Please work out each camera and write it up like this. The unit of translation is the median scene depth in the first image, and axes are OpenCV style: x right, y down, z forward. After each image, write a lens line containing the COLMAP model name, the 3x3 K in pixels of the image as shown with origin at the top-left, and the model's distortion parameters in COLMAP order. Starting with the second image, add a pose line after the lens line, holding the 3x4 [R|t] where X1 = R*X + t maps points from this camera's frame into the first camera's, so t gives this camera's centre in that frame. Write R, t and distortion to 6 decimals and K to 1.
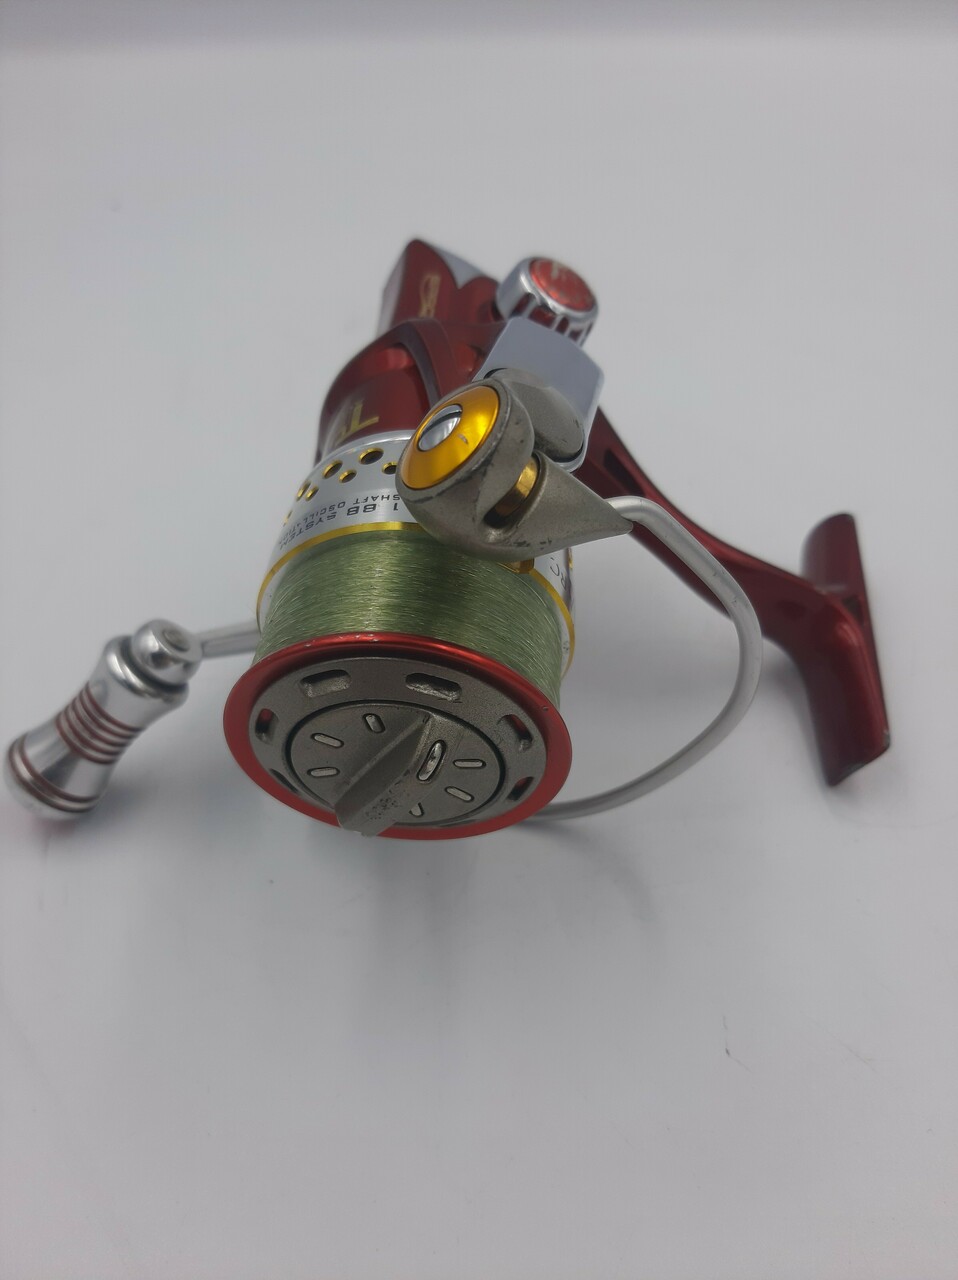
lens RADIAL K [[1079.0, 0, 479.0], [0, 1079.0, 640.0], [0, 0, 1]] dist [-0.003759, -0.001912]
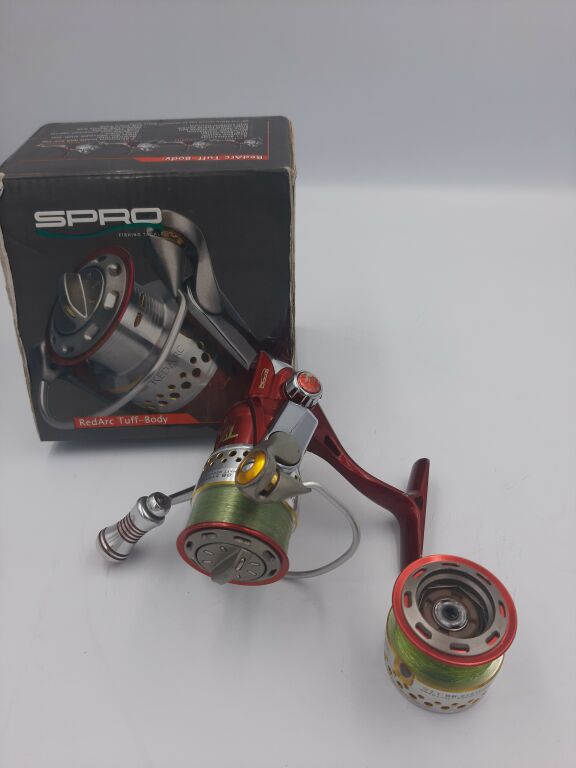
lens RADIAL K [[617.7, 0, 288.0], [0, 617.7, 384.0], [0, 0, 1]] dist [0.072238, -0.167257]
pose [[0.995381, 0.065615, -0.070086, 0.162853], [-0.070271, 0.995330, -0.066184, -0.262809], [0.065416, 0.070803, 0.995343, -0.720469]]
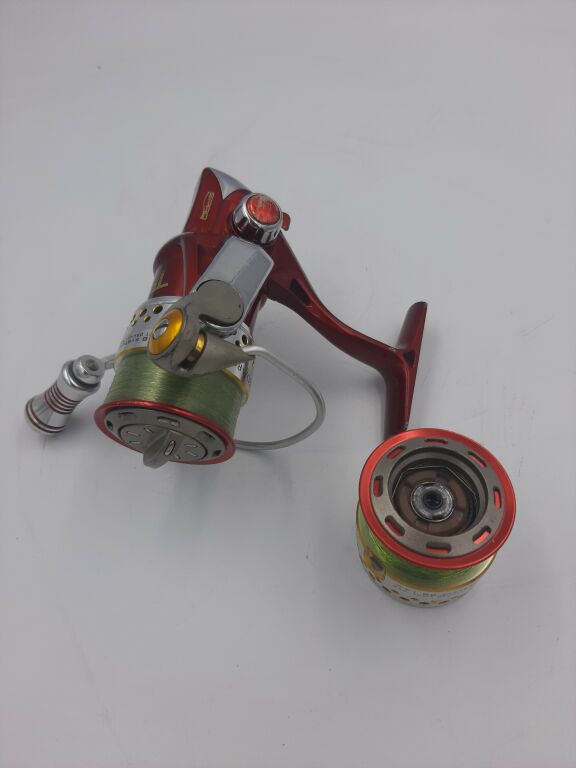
lens RADIAL K [[617.7, 0, 288.0], [0, 617.7, 384.0], [0, 0, 1]] dist [0.072238, -0.167257]
pose [[0.993084, 0.058621, -0.101727, 0.324124], [-0.036570, 0.977775, 0.206444, -0.301797], [0.111568, -0.201296, 0.973156, -0.295941]]
